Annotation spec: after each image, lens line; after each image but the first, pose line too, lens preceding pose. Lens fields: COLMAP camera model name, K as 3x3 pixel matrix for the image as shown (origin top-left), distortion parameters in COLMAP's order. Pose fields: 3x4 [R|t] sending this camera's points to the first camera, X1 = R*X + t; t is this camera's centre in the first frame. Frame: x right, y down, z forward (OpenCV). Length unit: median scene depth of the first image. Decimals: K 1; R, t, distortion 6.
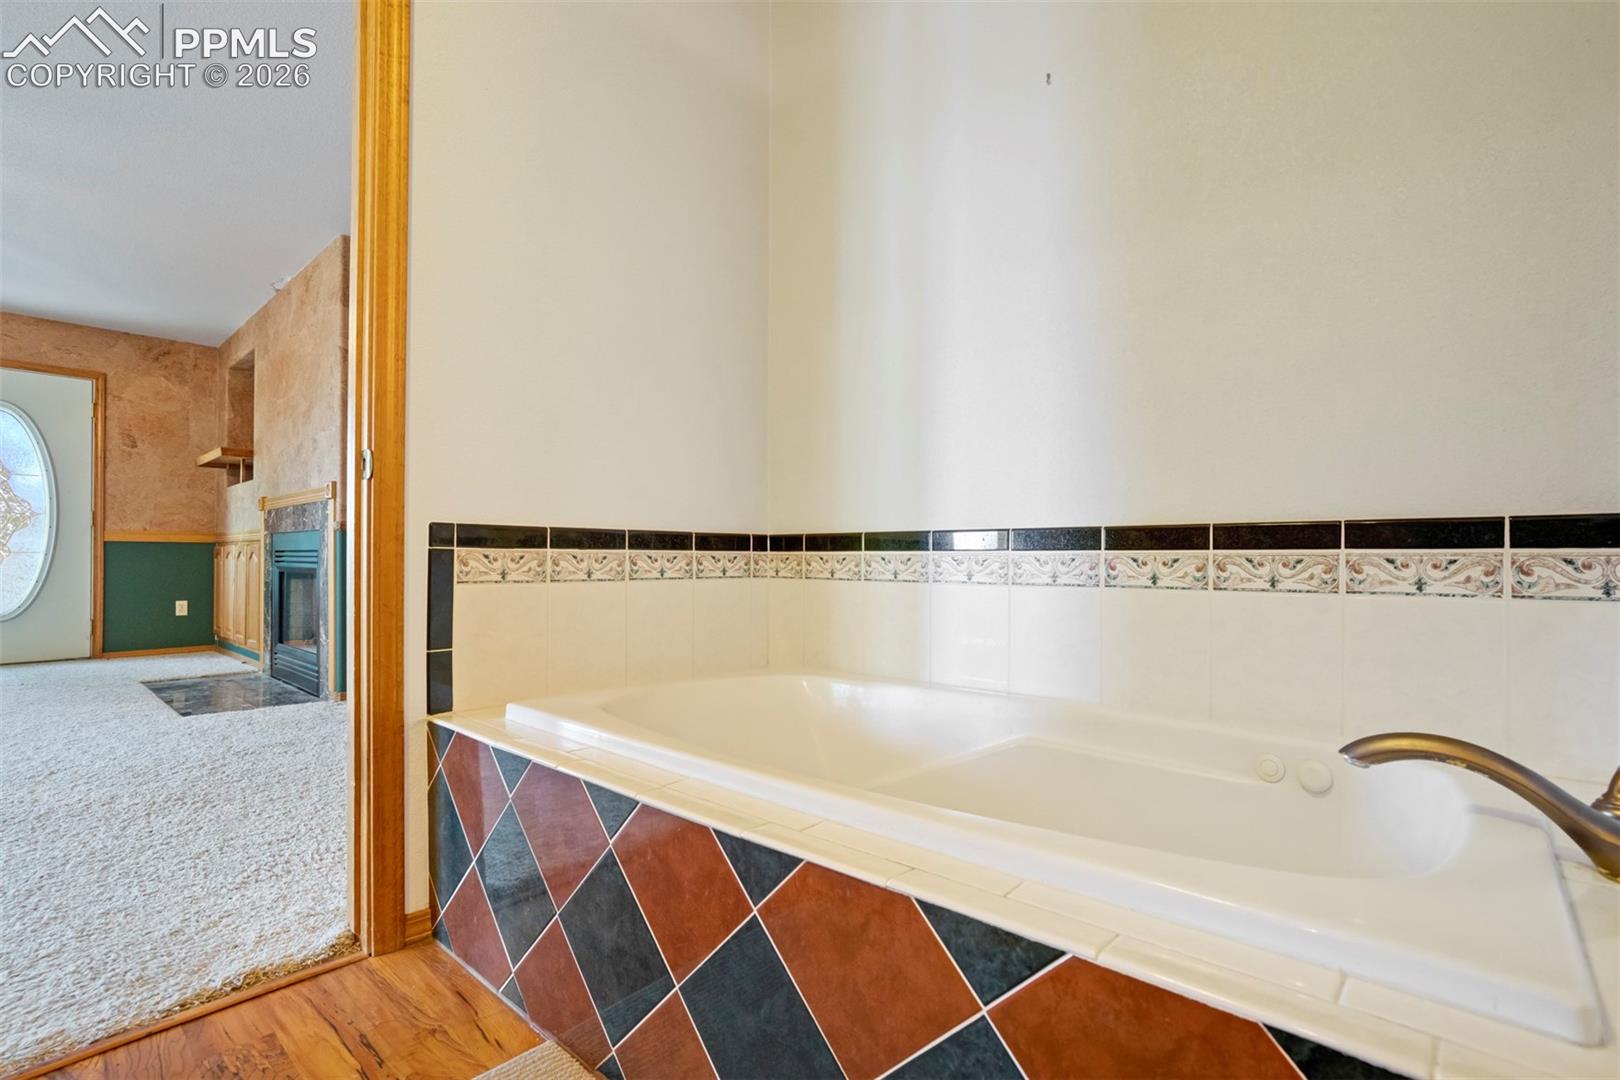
lens RADIAL K [[742.4, 0, 811.2], [0, 742.4, 544.6], [0, 0, 1]] dist [-0.005380, 0.000185]
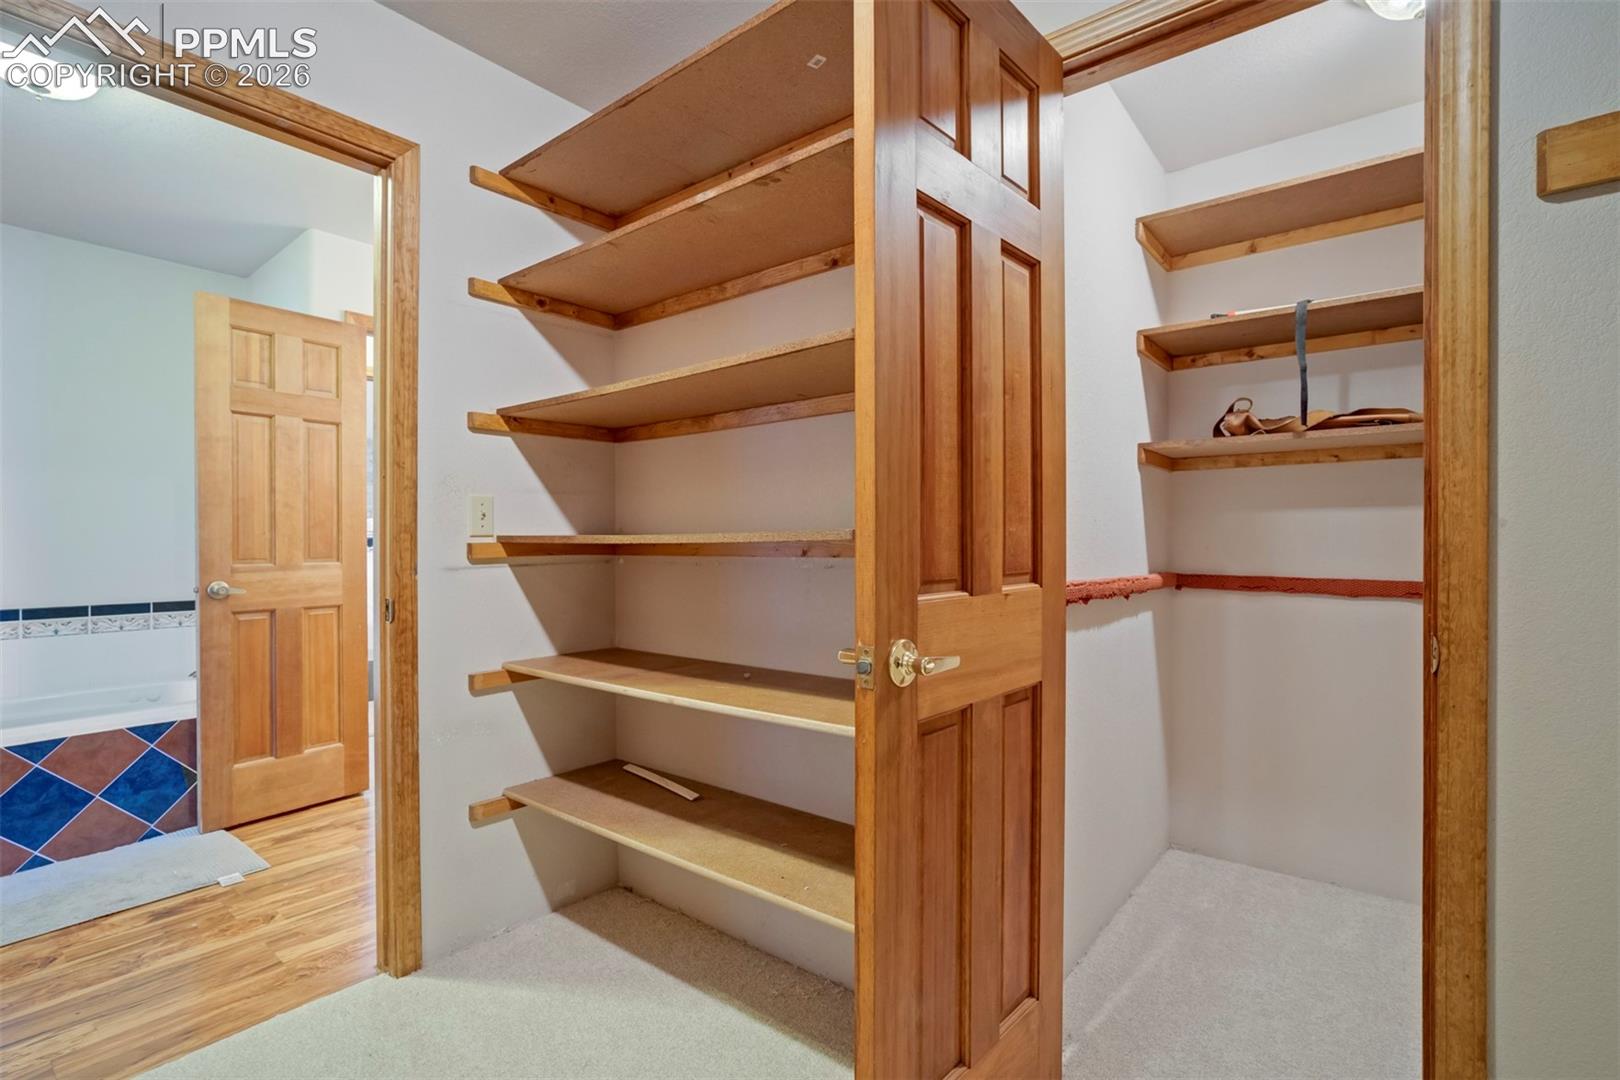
lens RADIAL K [[742.4, 0, 811.8], [0, 742.4, 543.8], [0, 0, 1]] dist [-0.005380, 0.000185]
pose [[-0.053340, -0.001210, 0.998576, -3.202911], [-0.007498, 0.999972, 0.000811, -0.405837], [-0.998548, -0.007444, -0.053348, -1.911832]]
